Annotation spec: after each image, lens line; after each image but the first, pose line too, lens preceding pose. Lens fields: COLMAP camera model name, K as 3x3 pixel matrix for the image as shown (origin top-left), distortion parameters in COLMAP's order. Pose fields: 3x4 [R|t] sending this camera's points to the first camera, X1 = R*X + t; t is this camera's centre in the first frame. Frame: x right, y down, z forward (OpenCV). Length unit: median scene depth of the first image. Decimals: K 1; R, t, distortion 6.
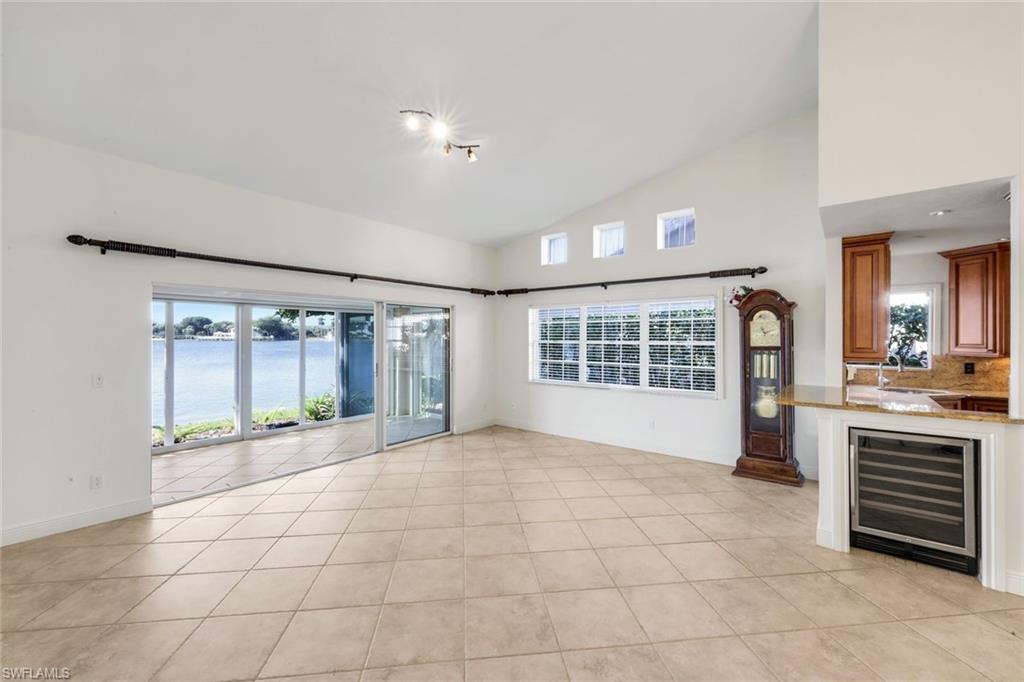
lens RADIAL K [[412.0, 0, 514.1], [0, 412.0, 337.8], [0, 0, 1]] dist [-0.004065, 0.000507]
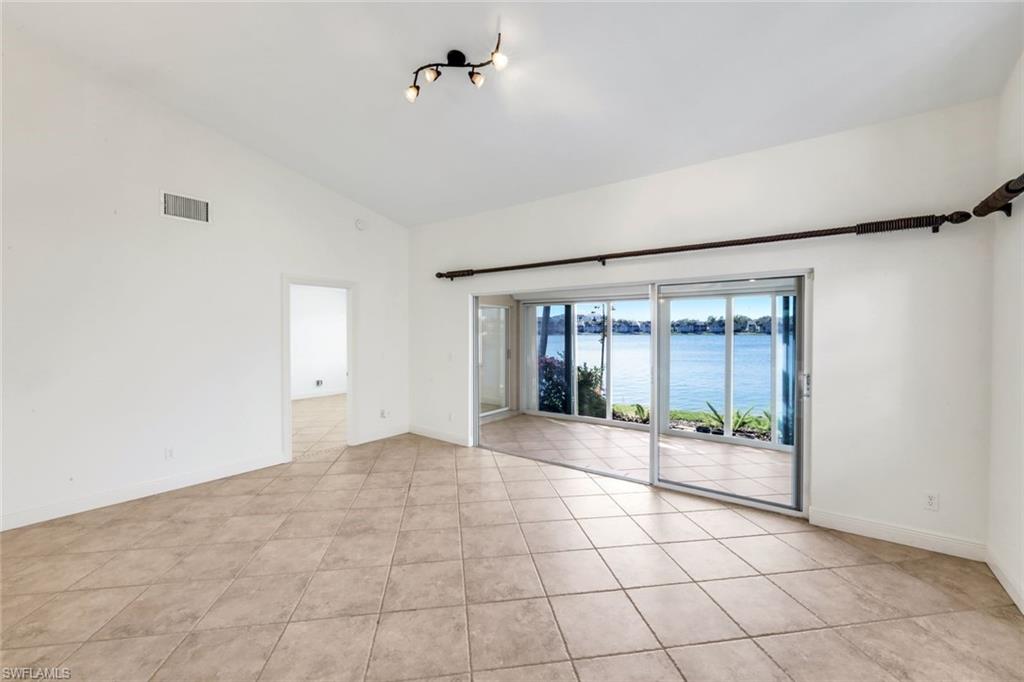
lens RADIAL K [[412.0, 0, 510.0], [0, 412.0, 337.9], [0, 0, 1]] dist [-0.004065, 0.000507]
pose [[0.032824, 0.016224, -0.999329, 0.382103], [-0.002522, 0.999866, 0.016150, -0.000345], [0.999458, 0.001990, 0.032860, 0.672511]]
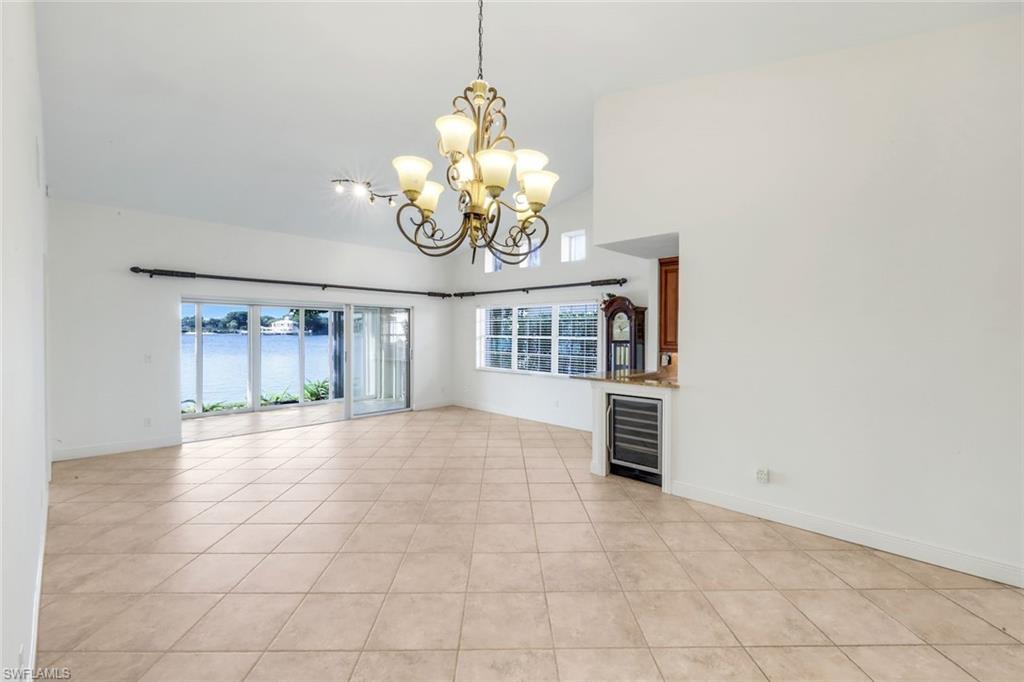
lens RADIAL K [[435.9, 0, 511.9], [0, 435.9, 340.7], [0, 0, 1]] dist [0.002603, -0.000052]
pose [[0.994876, 0.007450, -0.100825, 0.307960], [-0.005821, 0.999848, 0.016438, 0.001064], [0.100932, -0.015766, 0.994768, -0.298933]]
